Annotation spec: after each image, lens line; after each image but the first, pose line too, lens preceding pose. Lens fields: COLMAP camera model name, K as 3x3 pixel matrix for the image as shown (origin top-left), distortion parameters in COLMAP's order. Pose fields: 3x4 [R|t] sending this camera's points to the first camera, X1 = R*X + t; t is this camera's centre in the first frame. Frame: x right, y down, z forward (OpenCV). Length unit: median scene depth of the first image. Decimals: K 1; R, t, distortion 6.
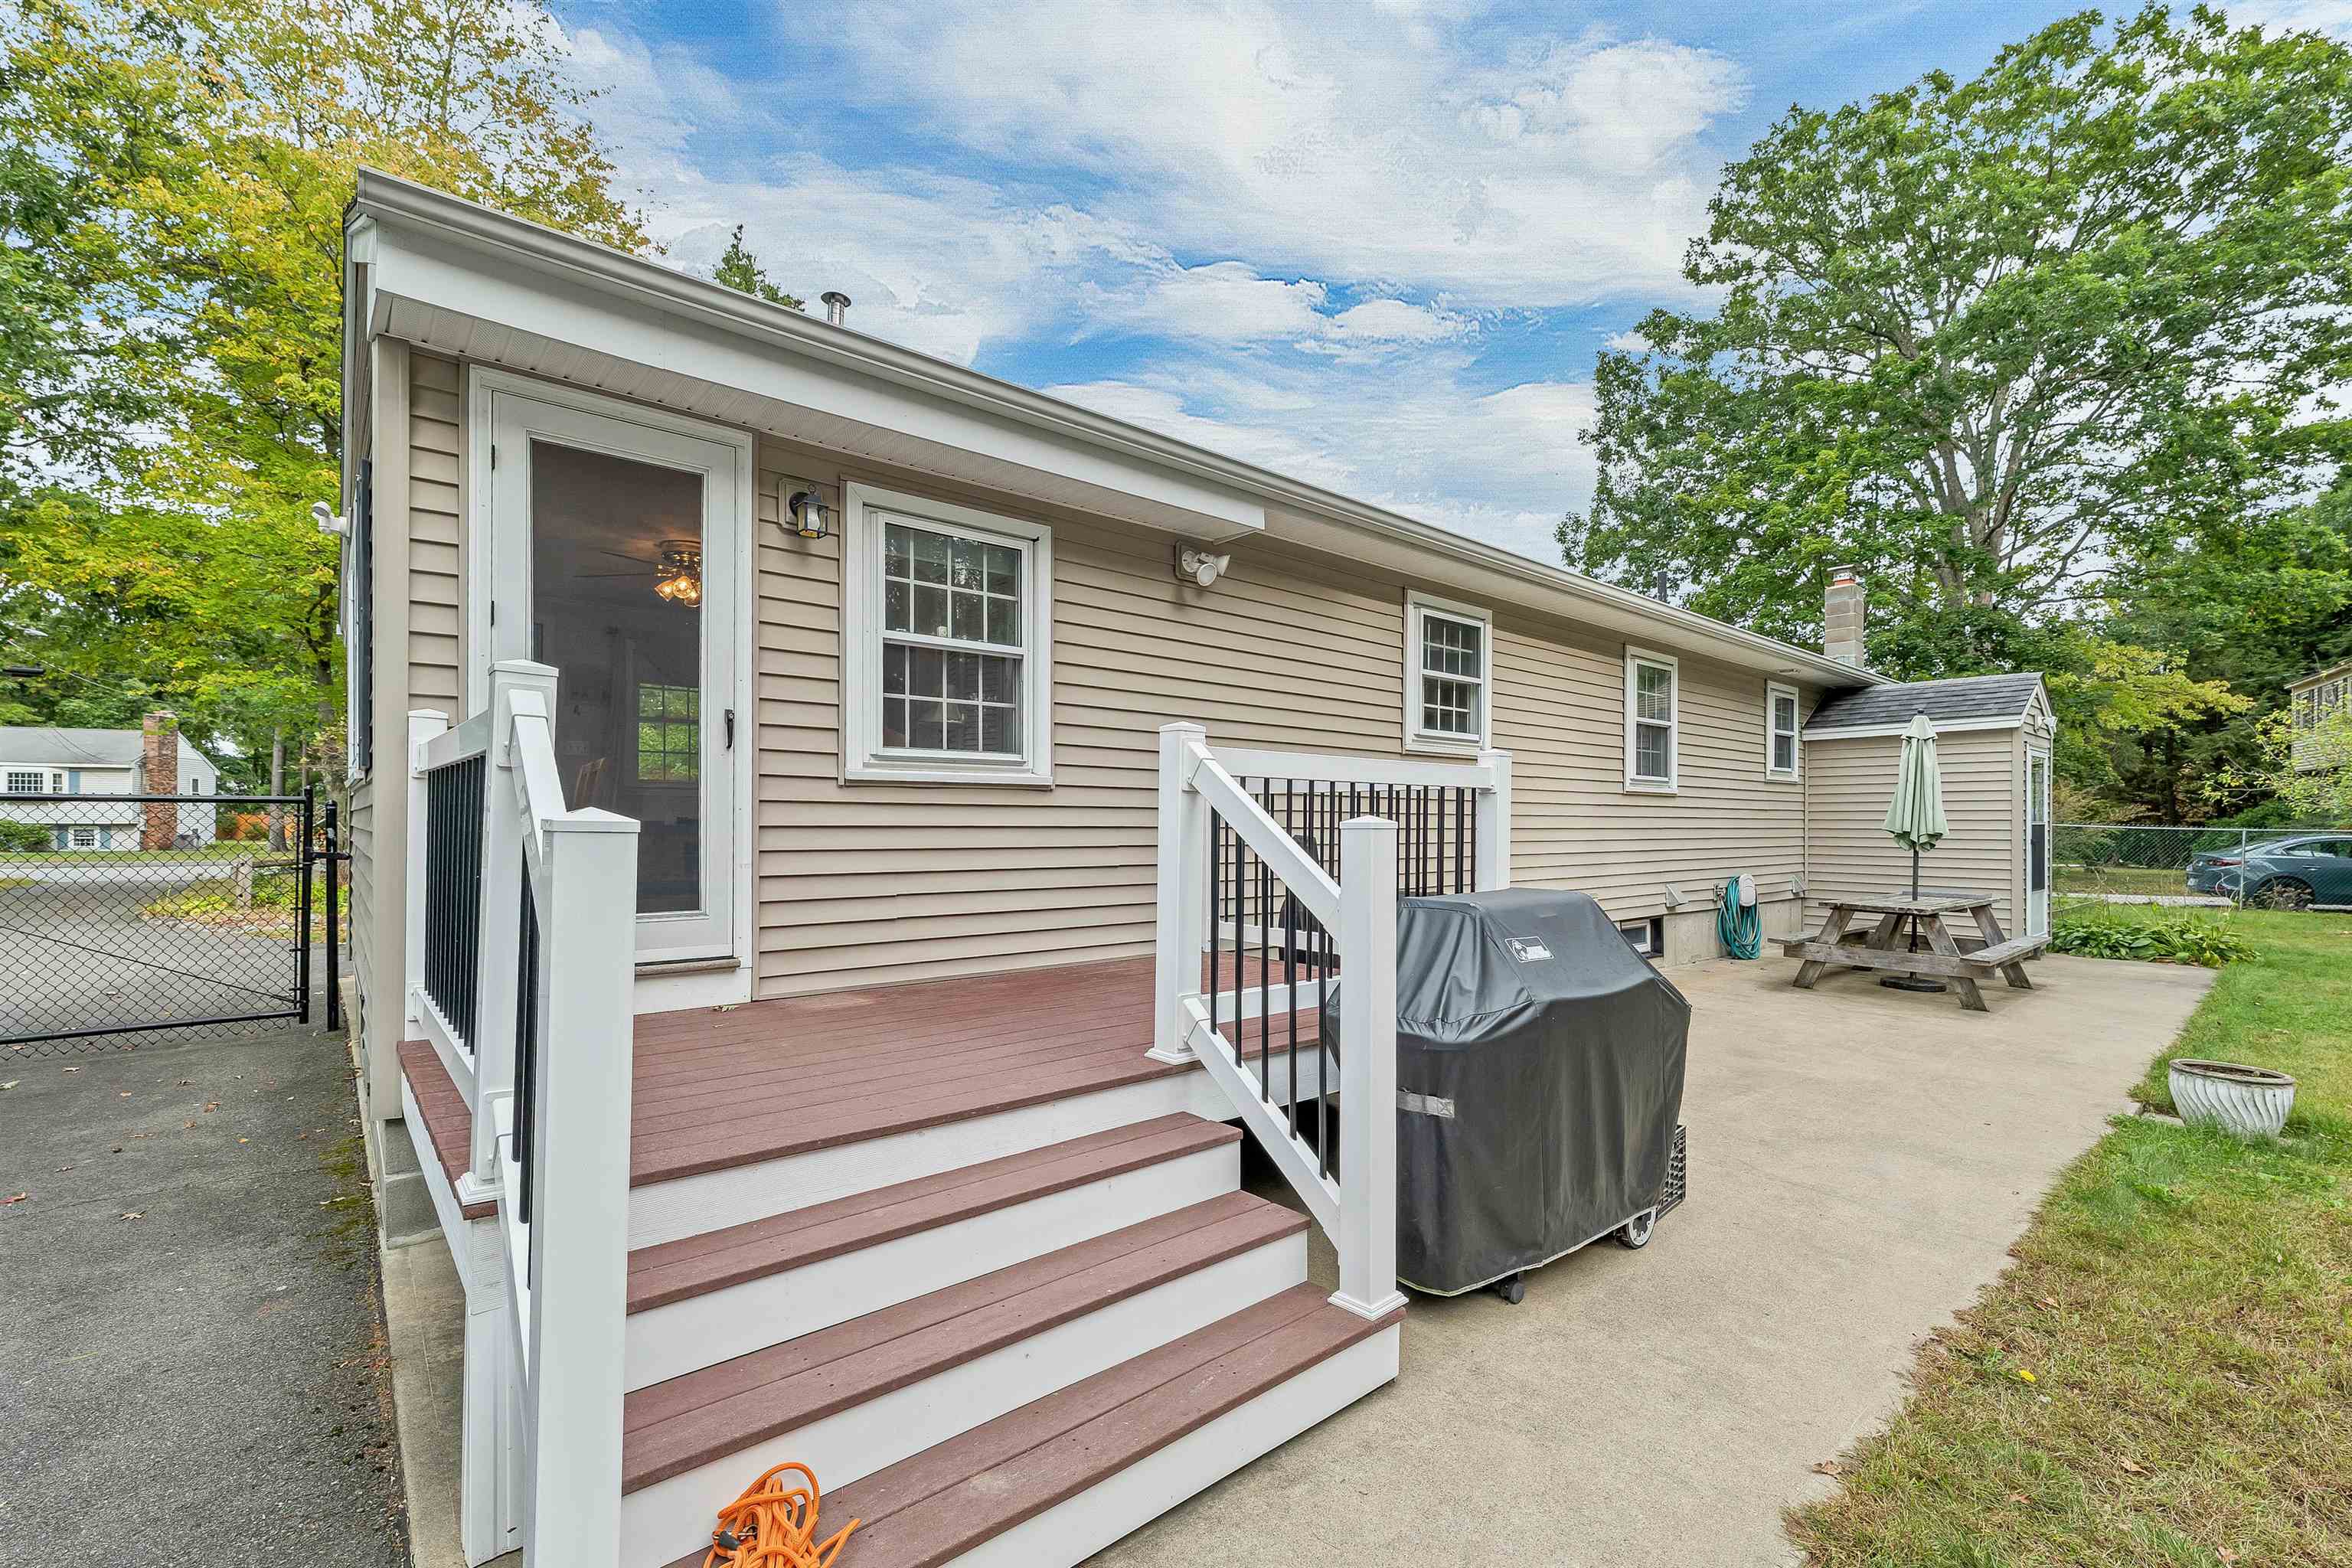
lens RADIAL K [[994.7, 0, 1177.2], [0, 994.7, 808.1], [0, 0, 1]] dist [0.003614, -0.000720]
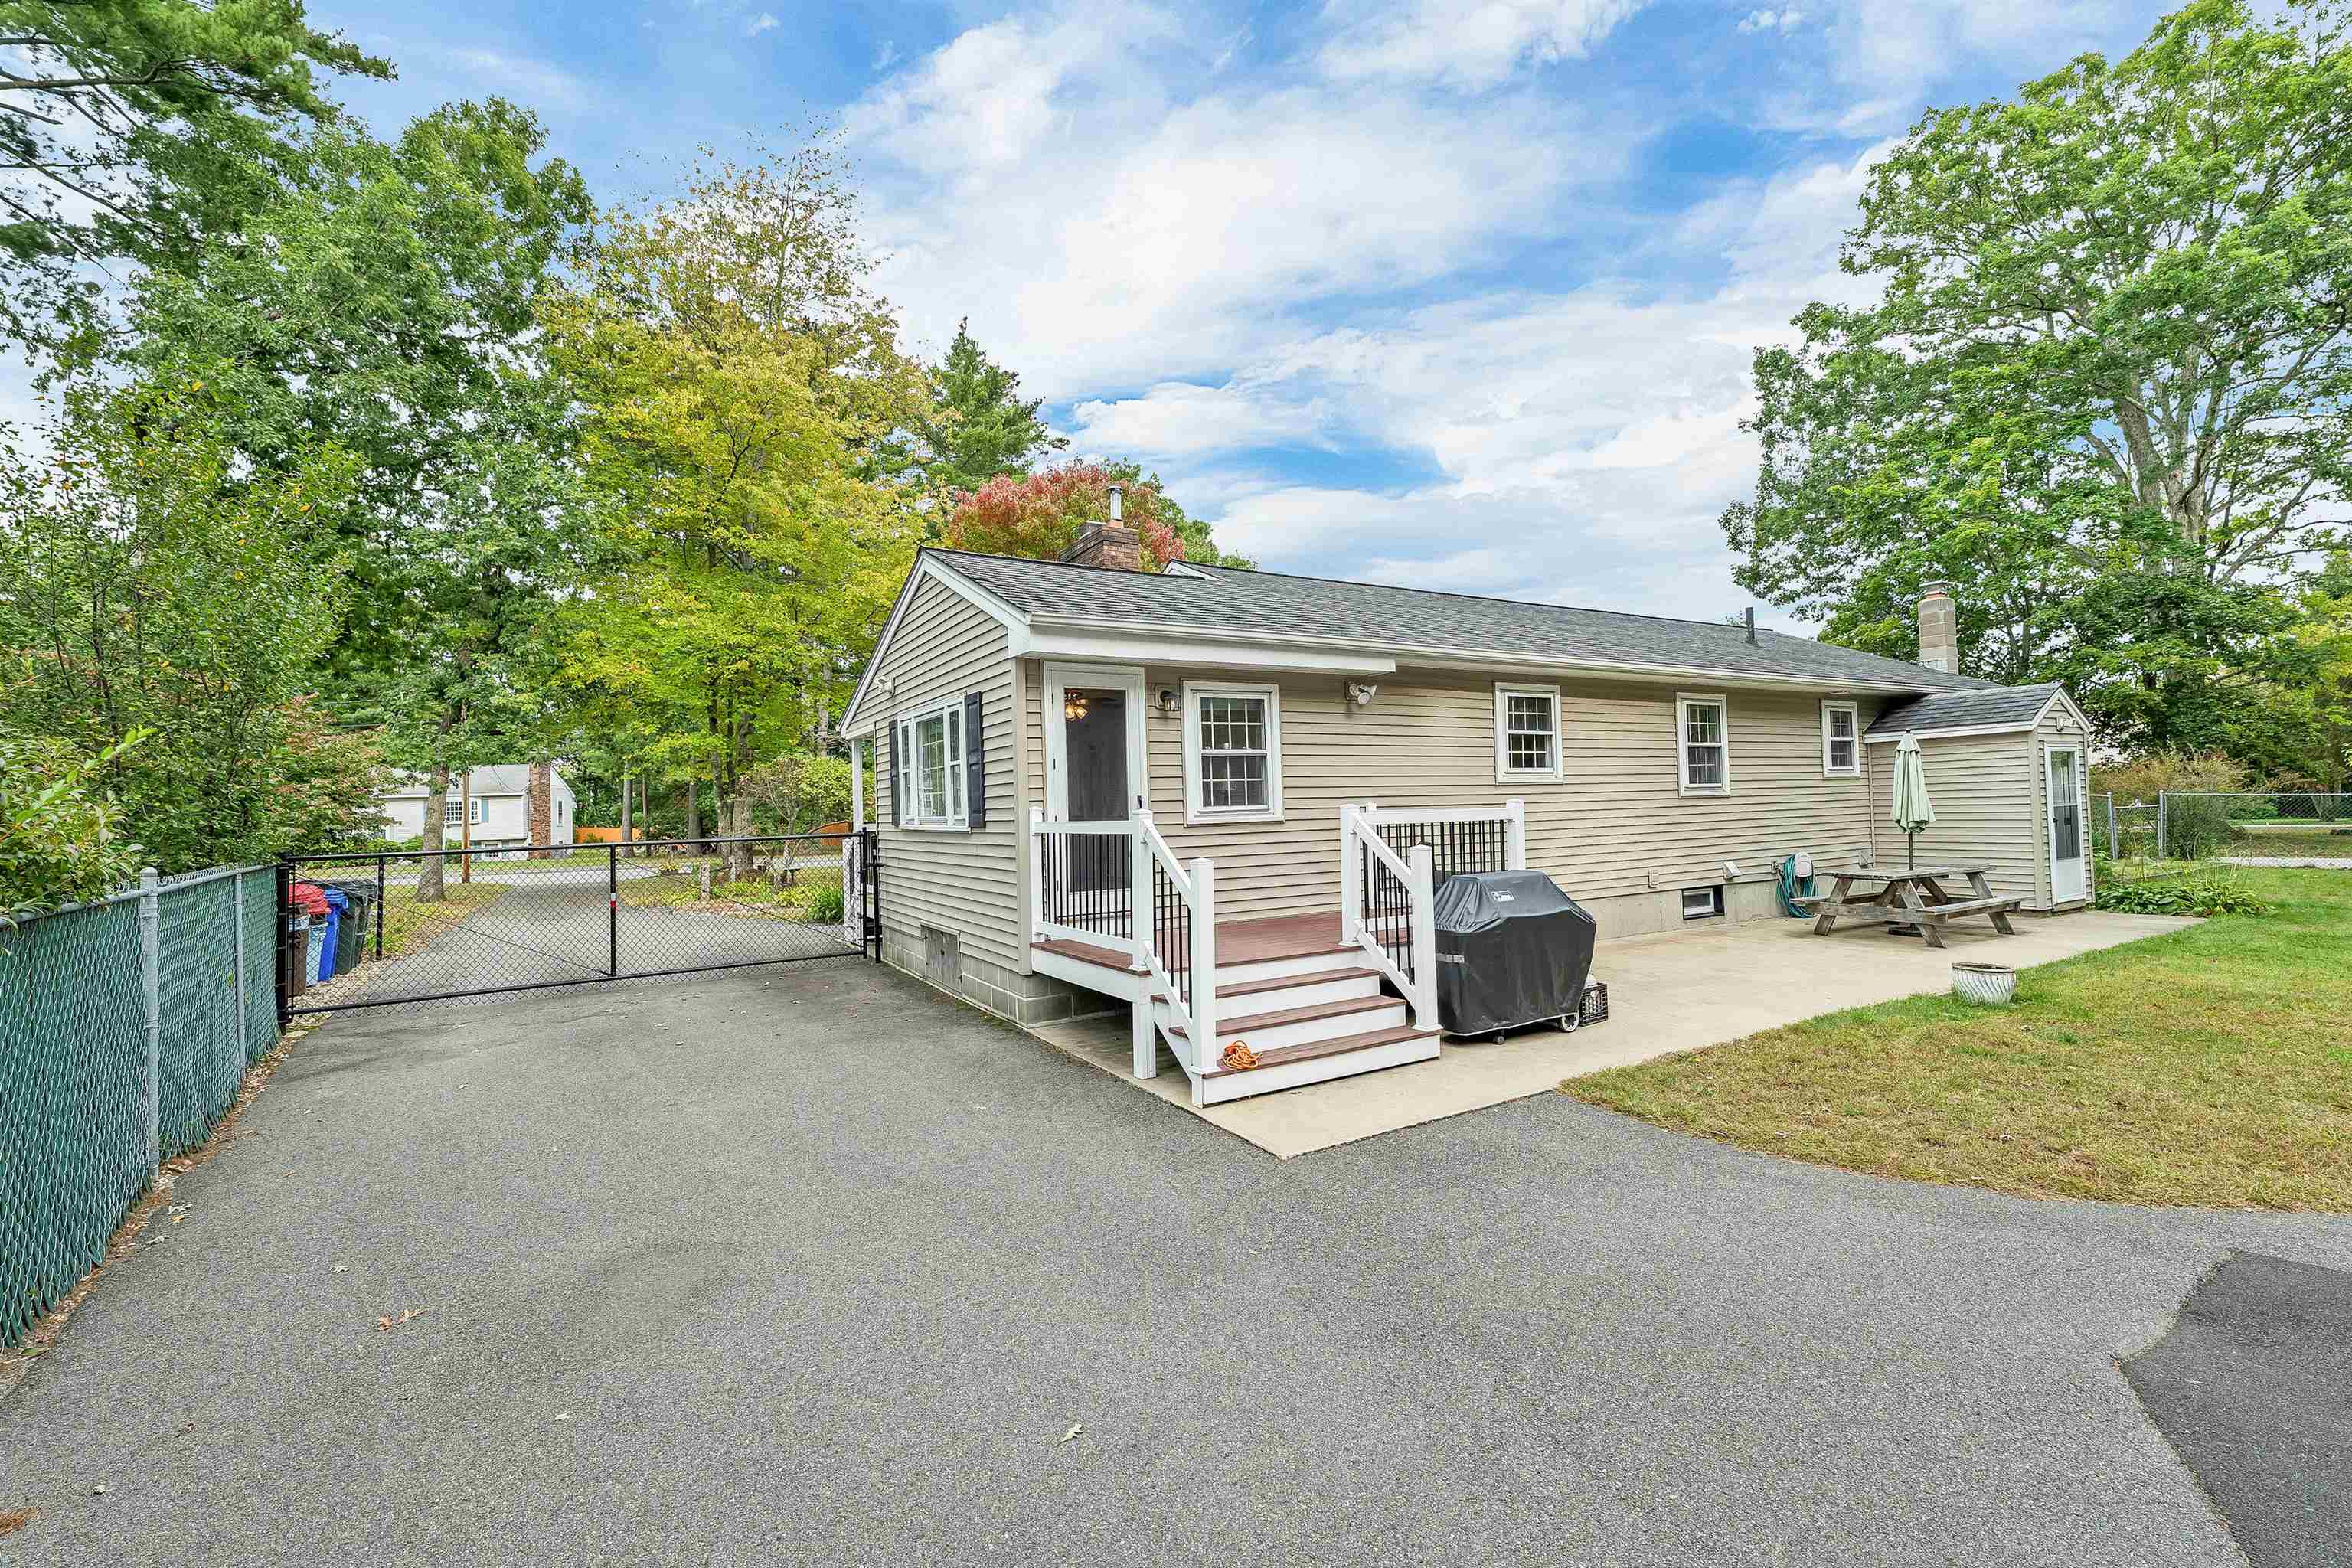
lens RADIAL K [[994.7, 0, 1183.2], [0, 994.7, 791.6], [0, 0, 1]] dist [0.003614, -0.000720]
pose [[0.983554, -0.036014, -0.176987, 0.015229], [0.035770, 0.999350, -0.004568, -0.050481], [0.177037, -0.001838, 0.984203, -0.596023]]
